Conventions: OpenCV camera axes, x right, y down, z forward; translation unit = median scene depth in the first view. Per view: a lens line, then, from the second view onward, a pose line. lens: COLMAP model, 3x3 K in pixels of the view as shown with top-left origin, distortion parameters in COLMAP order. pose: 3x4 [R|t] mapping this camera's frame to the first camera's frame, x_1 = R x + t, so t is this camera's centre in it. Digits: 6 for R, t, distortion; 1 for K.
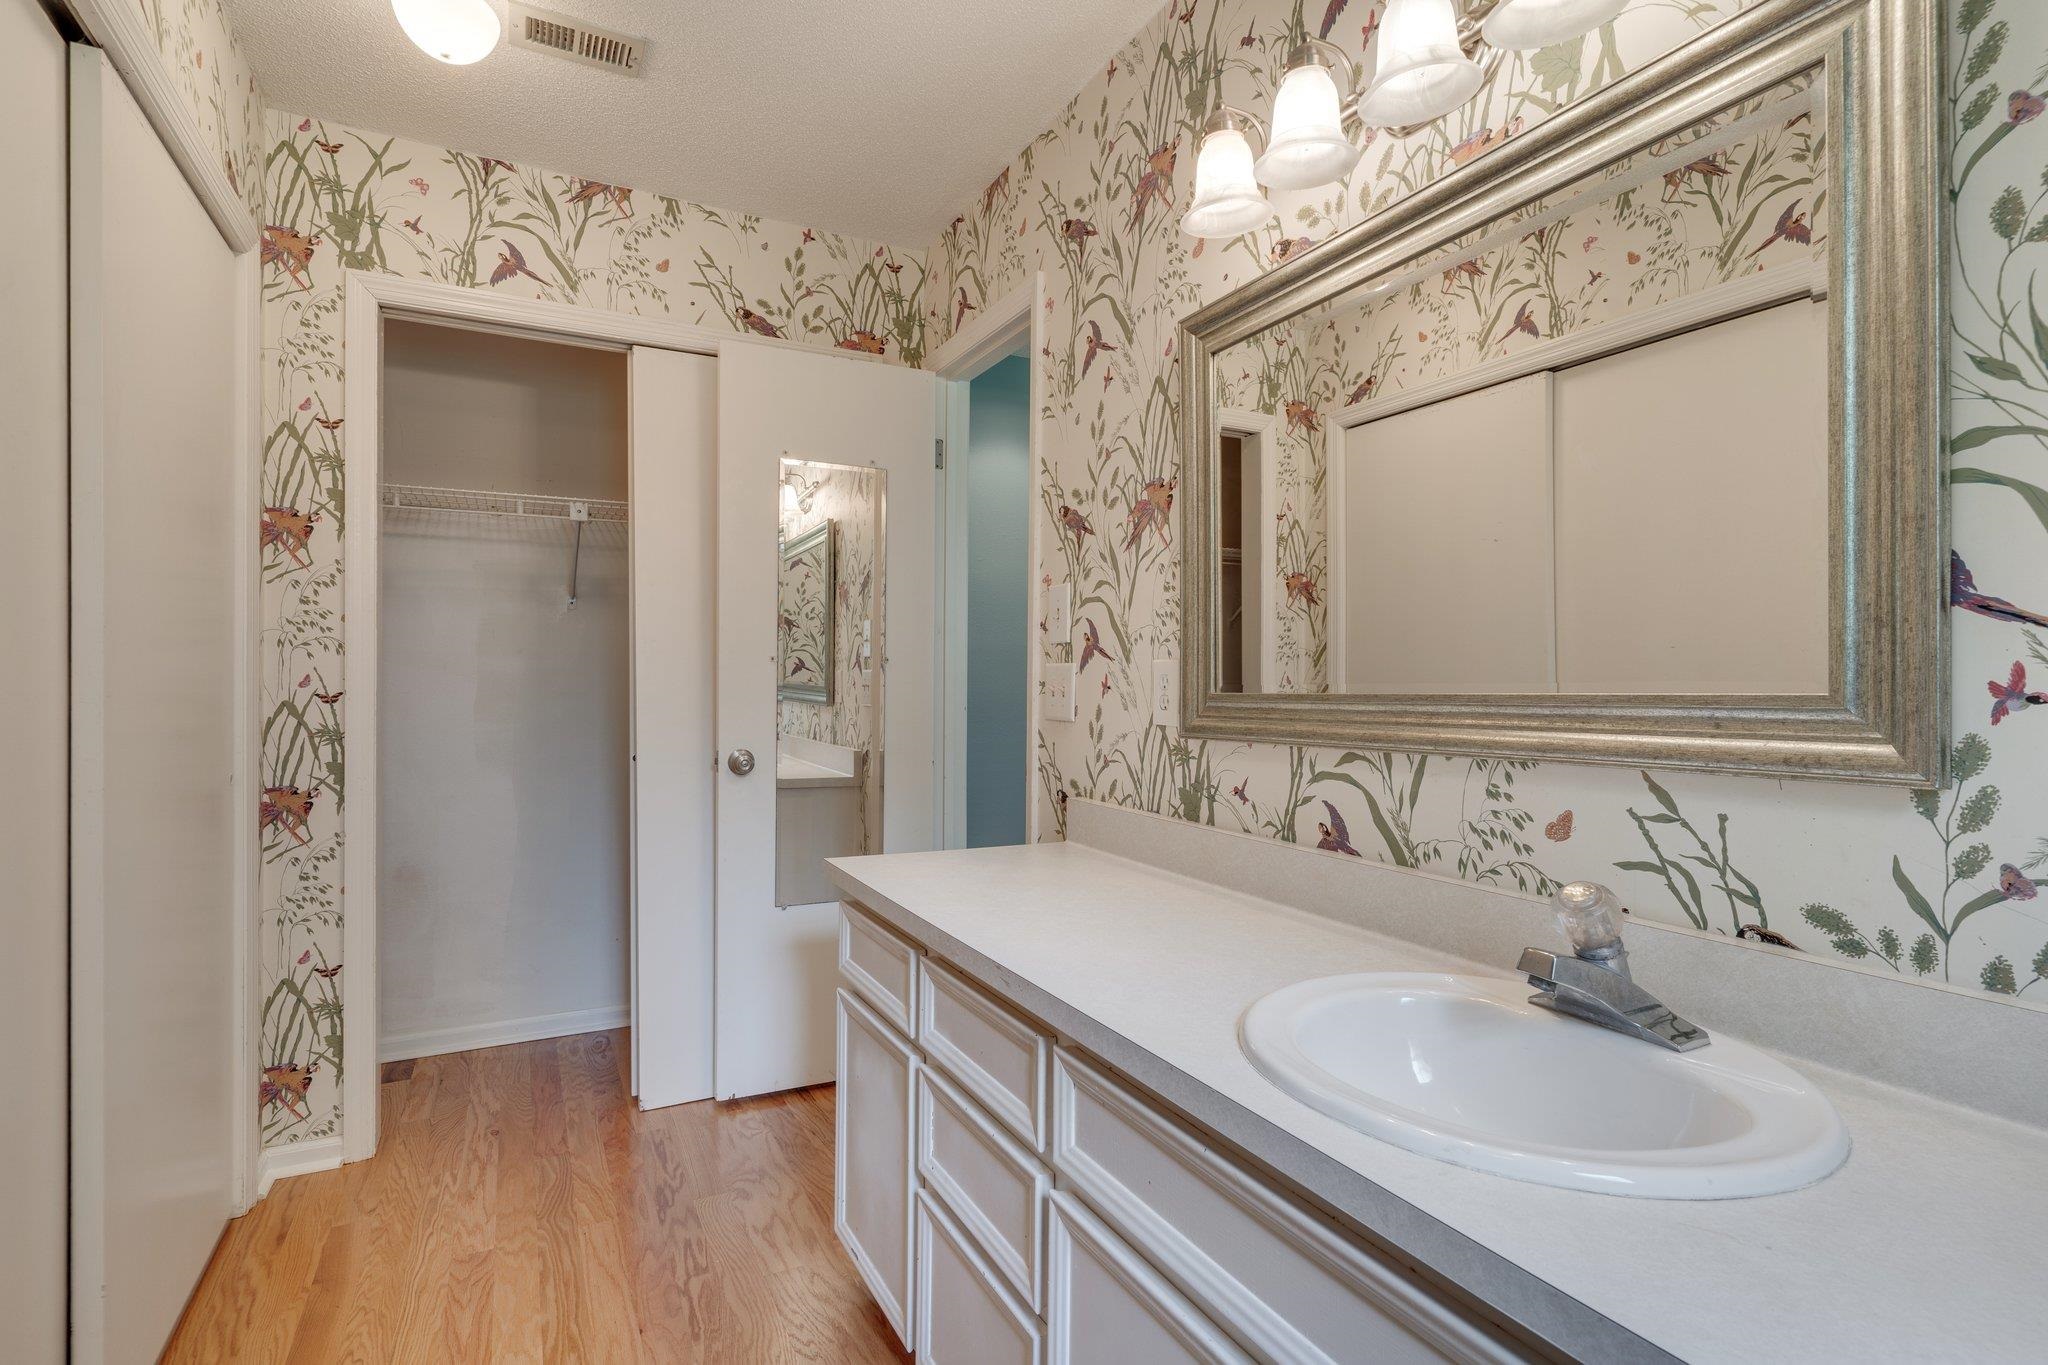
lens RADIAL K [[980.2, 0, 1021.8], [0, 980.2, 683.4], [0, 0, 1]] dist [0.002018, -0.001011]
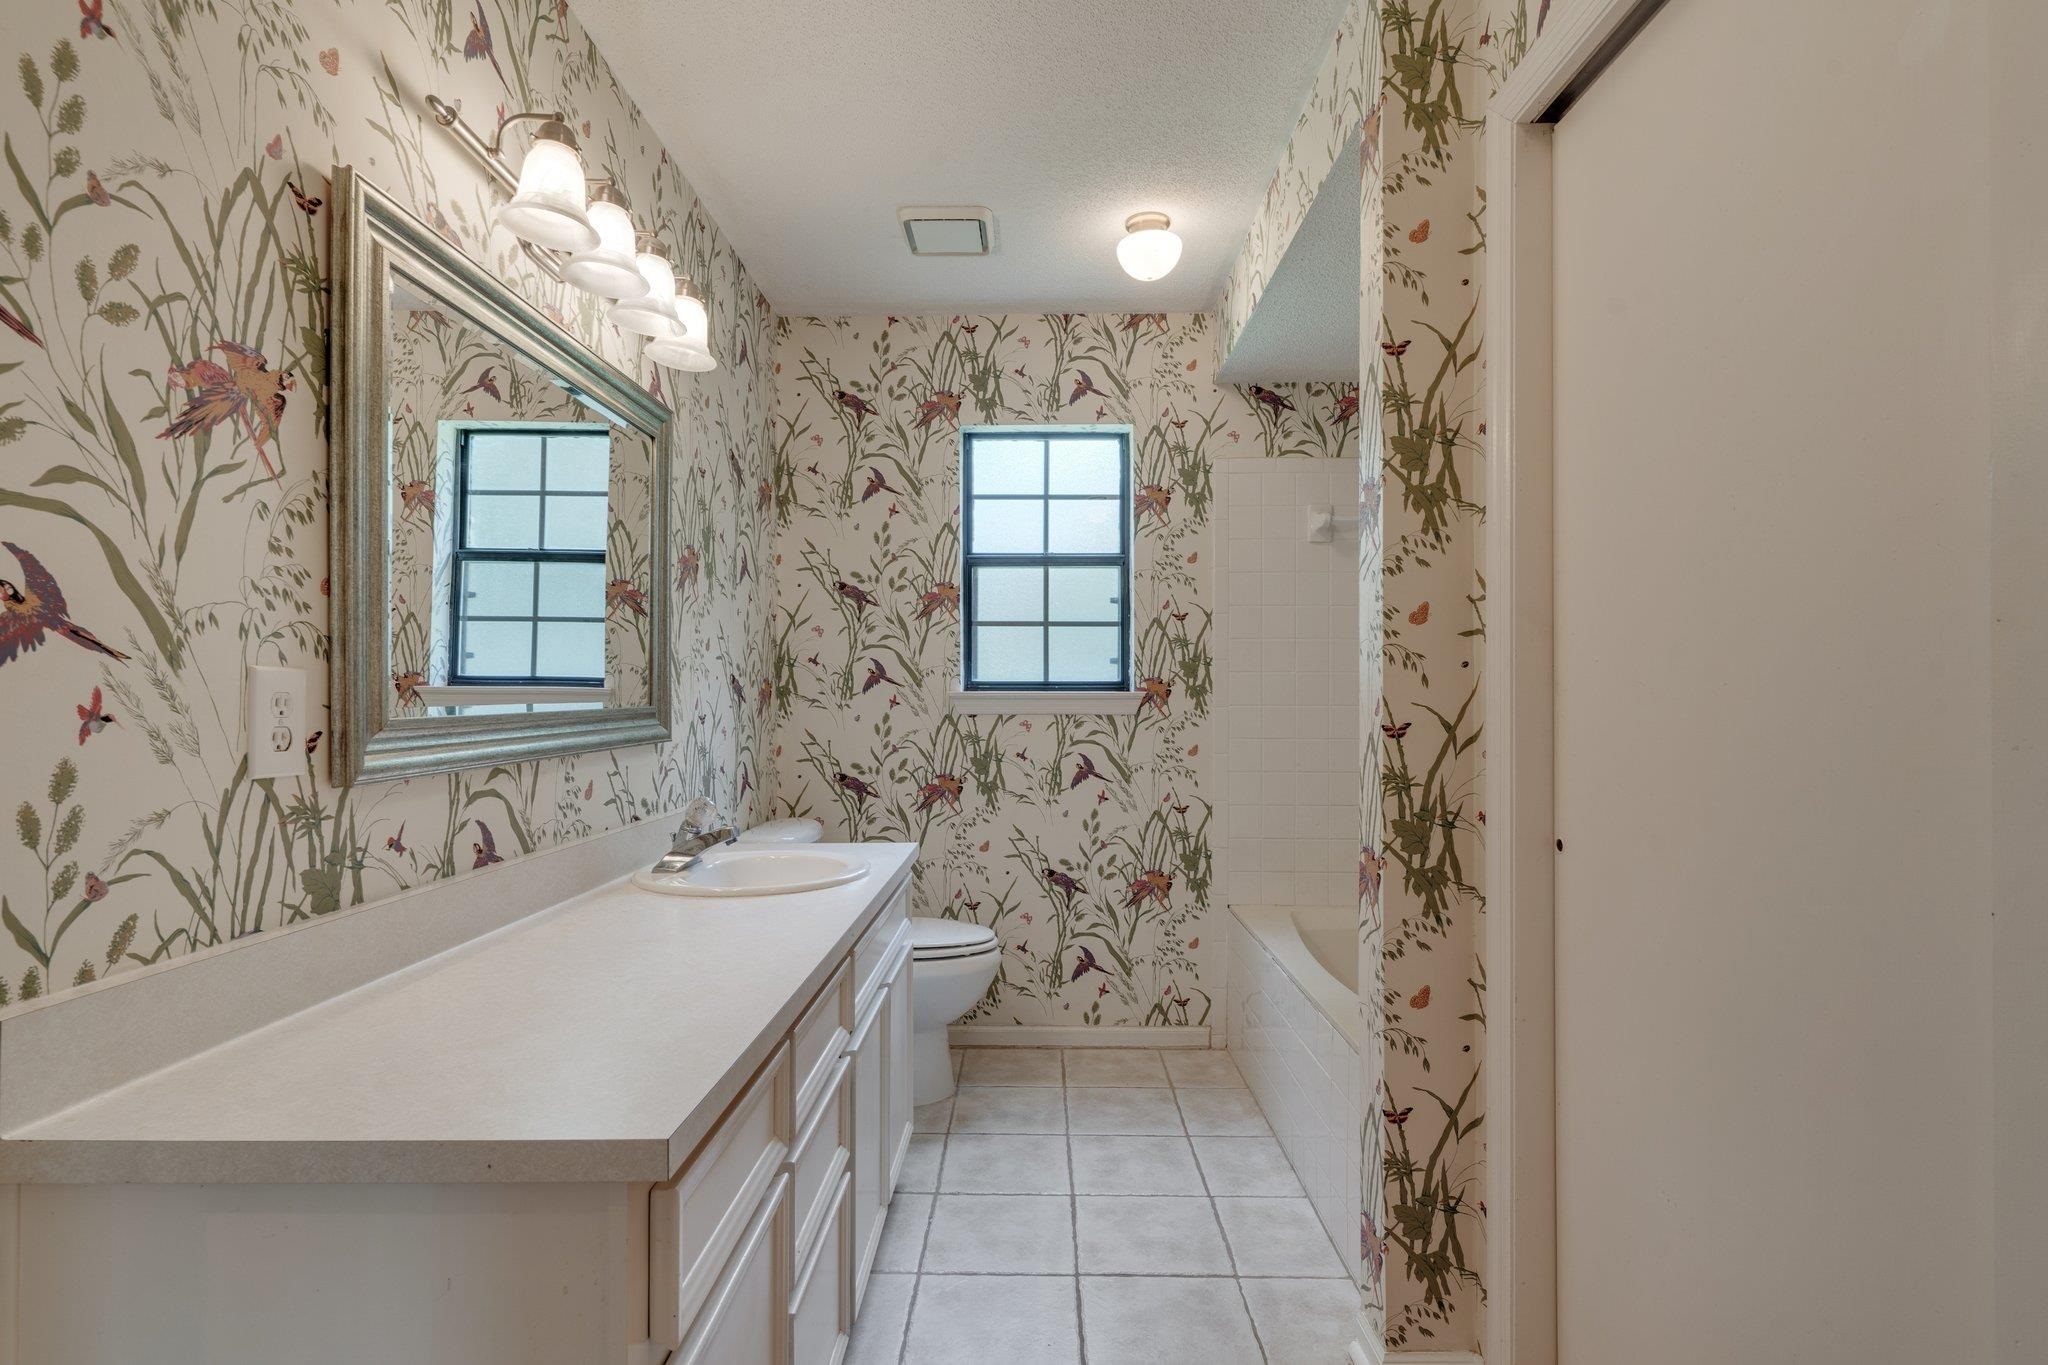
lens RADIAL K [[980.2, 0, 1032.8], [0, 980.2, 684.3], [0, 0, 1]] dist [0.002018, -0.001011]
pose [[-0.884555, 0.001359, 0.466433, -0.563837], [-0.005255, 0.999903, -0.012879, -0.009038], [-0.466406, -0.013843, -0.884463, 1.370289]]
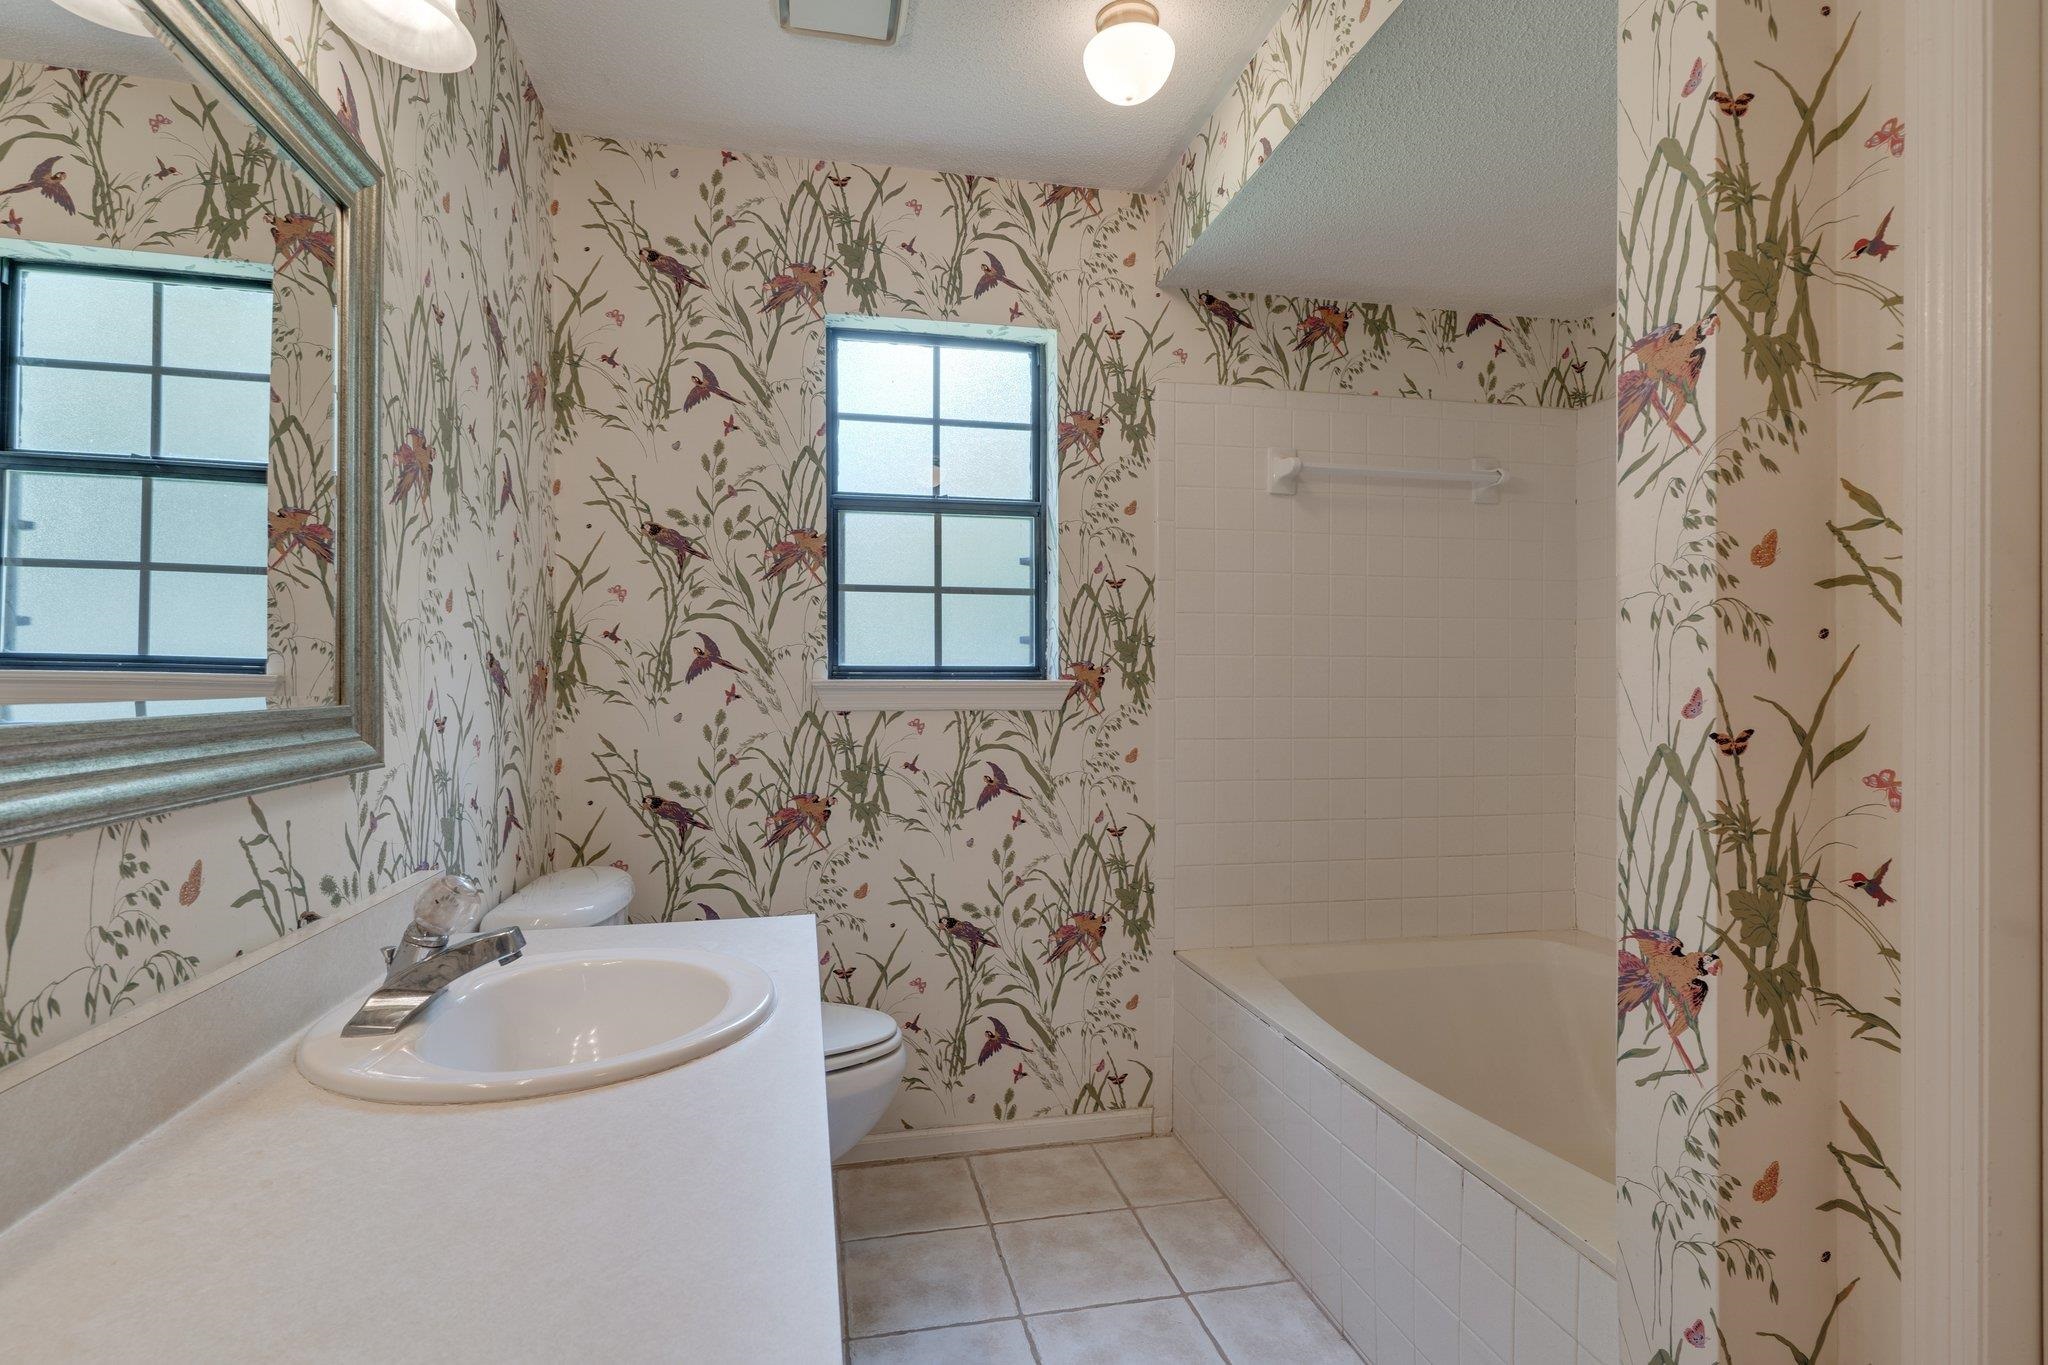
lens RADIAL K [[980.2, 0, 1016.8], [0, 980.2, 683.3], [0, 0, 1]] dist [0.002018, -0.001011]
pose [[-0.965427, -0.002602, 0.260659, -0.188145], [-0.003886, 0.999983, -0.004409, -0.008698], [-0.260643, -0.005270, -0.965421, 1.033442]]
